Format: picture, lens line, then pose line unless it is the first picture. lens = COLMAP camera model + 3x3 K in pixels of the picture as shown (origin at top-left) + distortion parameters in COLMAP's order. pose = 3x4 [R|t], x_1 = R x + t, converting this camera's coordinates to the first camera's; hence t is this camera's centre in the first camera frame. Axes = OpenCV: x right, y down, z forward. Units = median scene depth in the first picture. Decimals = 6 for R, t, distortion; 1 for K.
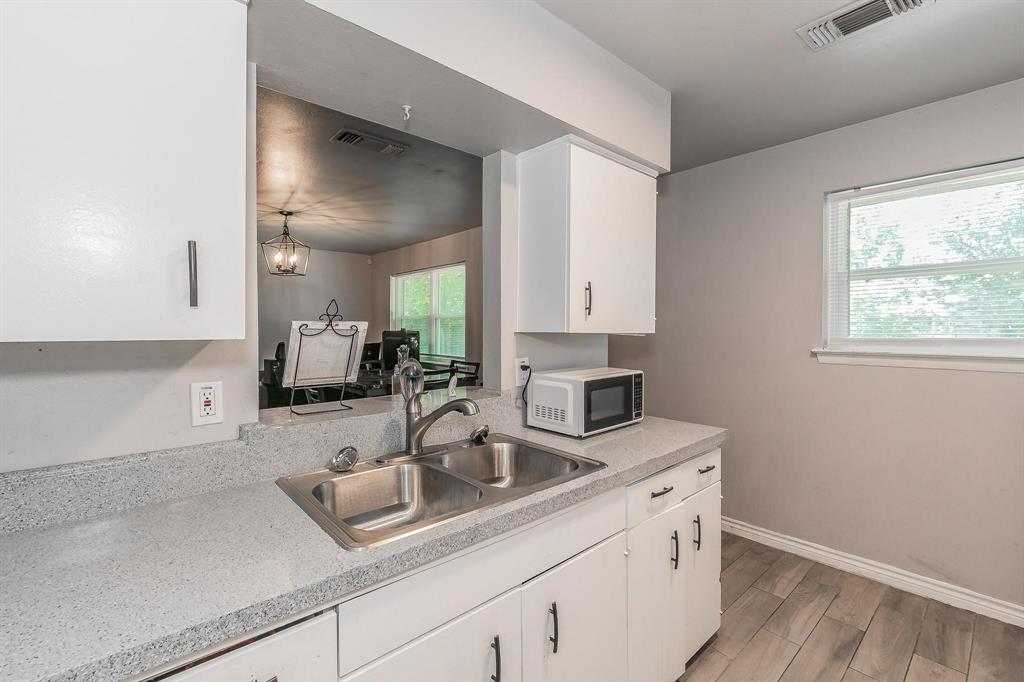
lens RADIAL K [[447.0, 0, 511.5], [0, 447.0, 329.3], [0, 0, 1]] dist [-0.002231, -0.000240]
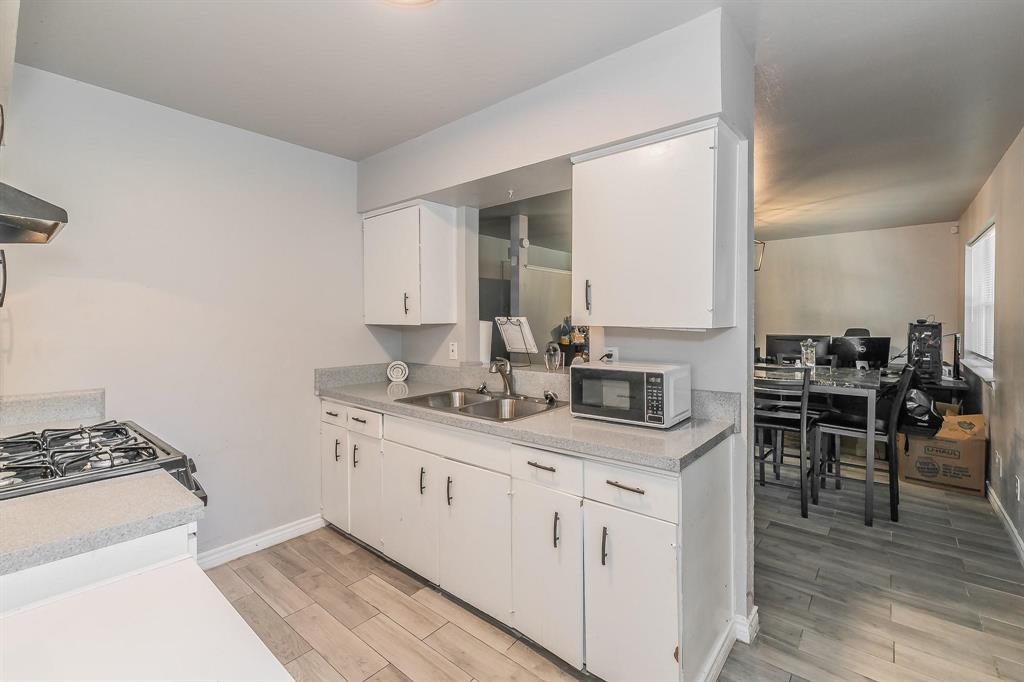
lens RADIAL K [[447.0, 0, 511.5], [0, 447.0, 329.3], [0, 0, 1]] dist [-0.002231, -0.000240]
pose [[0.154872, 0.024678, -0.987626, 1.034956], [-0.000148, 0.999689, 0.024956, -0.009688], [0.987935, -0.003719, 0.154827, 0.534134]]
